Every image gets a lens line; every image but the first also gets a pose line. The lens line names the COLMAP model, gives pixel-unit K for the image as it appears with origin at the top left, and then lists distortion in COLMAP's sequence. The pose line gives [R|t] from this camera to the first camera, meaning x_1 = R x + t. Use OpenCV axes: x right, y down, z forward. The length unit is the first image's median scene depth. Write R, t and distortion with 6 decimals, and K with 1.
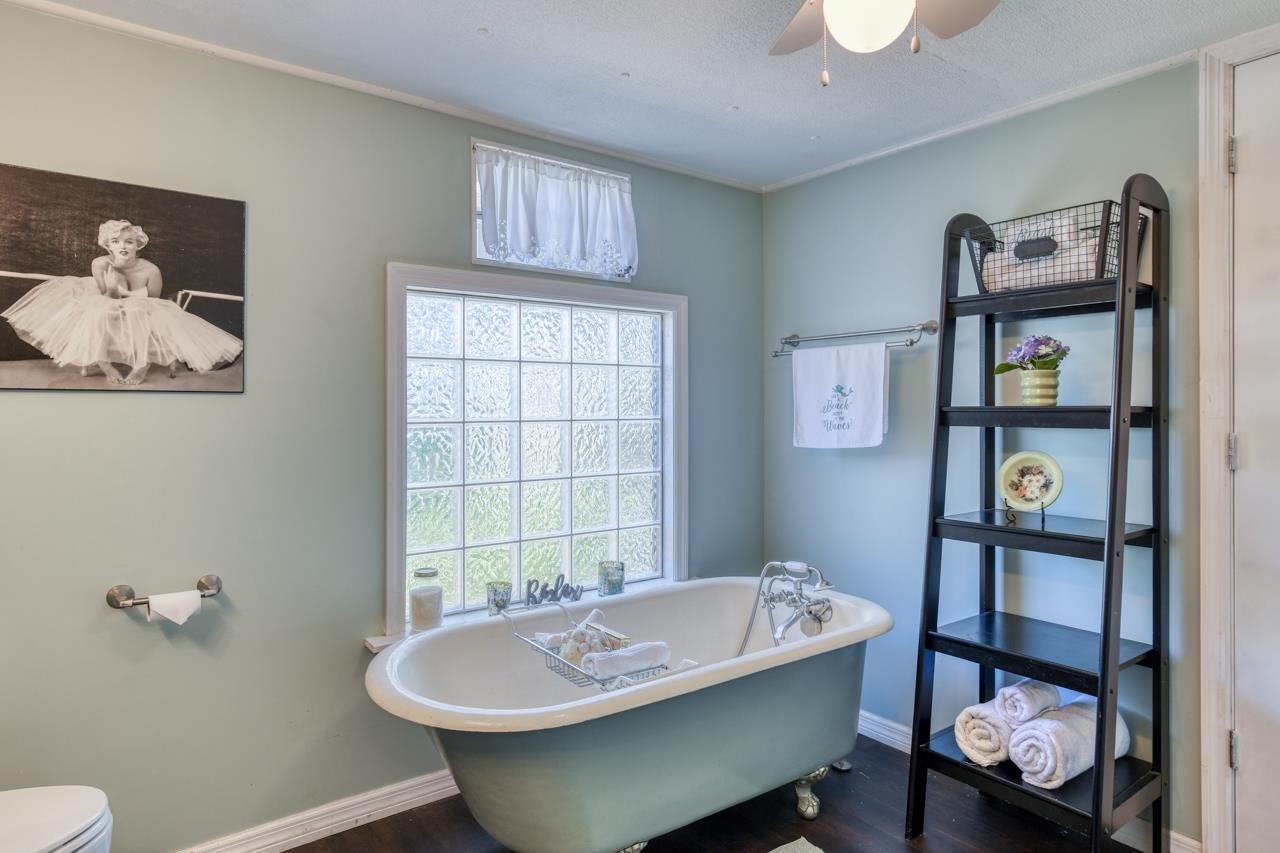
lens RADIAL K [[739.1, 0, 638.7], [0, 739.1, 398.9], [0, 0, 1]] dist [-0.002800, 0.000070]
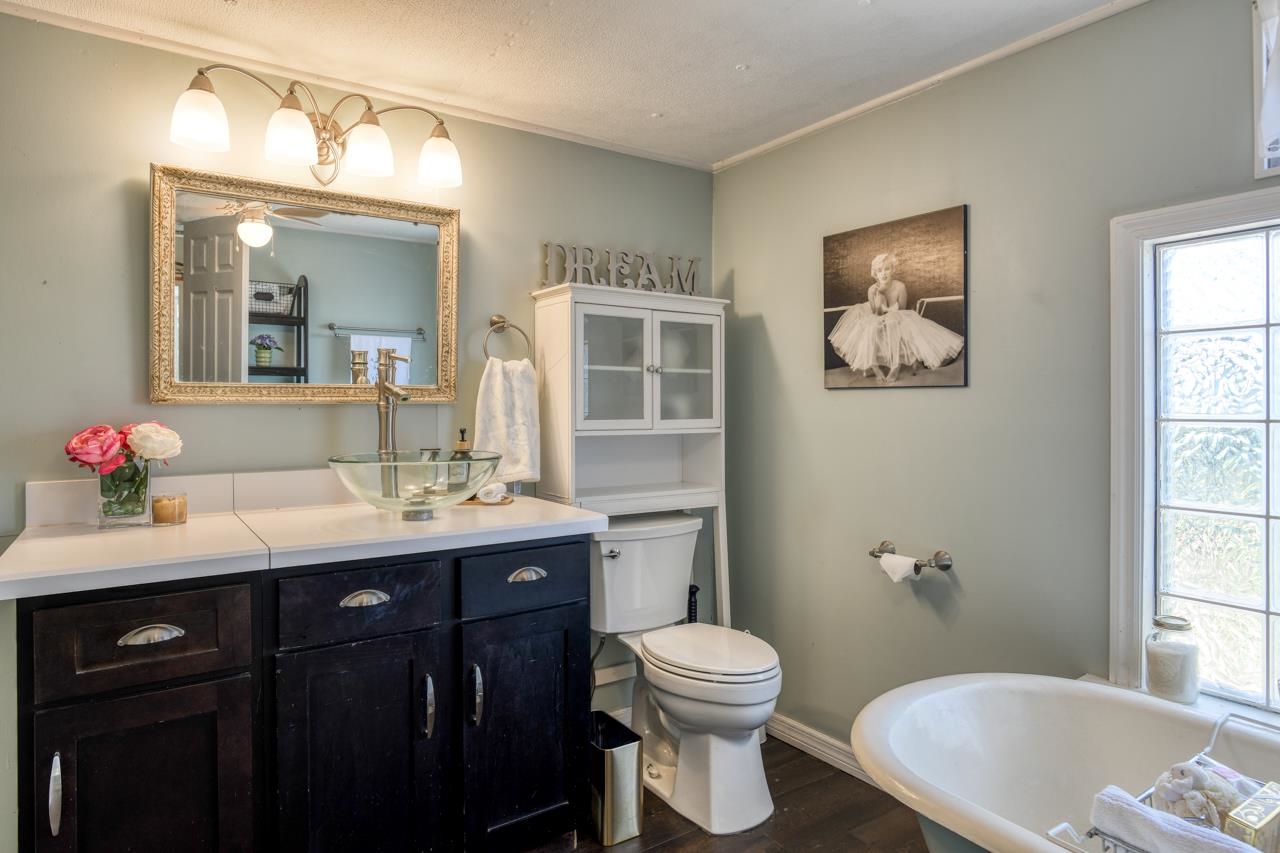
lens RADIAL K [[739.1, 0, 638.7], [0, 739.1, 398.9], [0, 0, 1]] dist [-0.002800, 0.000070]
pose [[-0.025075, -0.004895, -0.999674, 0.565506], [0.014733, 0.999878, -0.005266, 0.009040], [0.999577, -0.014861, -0.025000, 0.594504]]
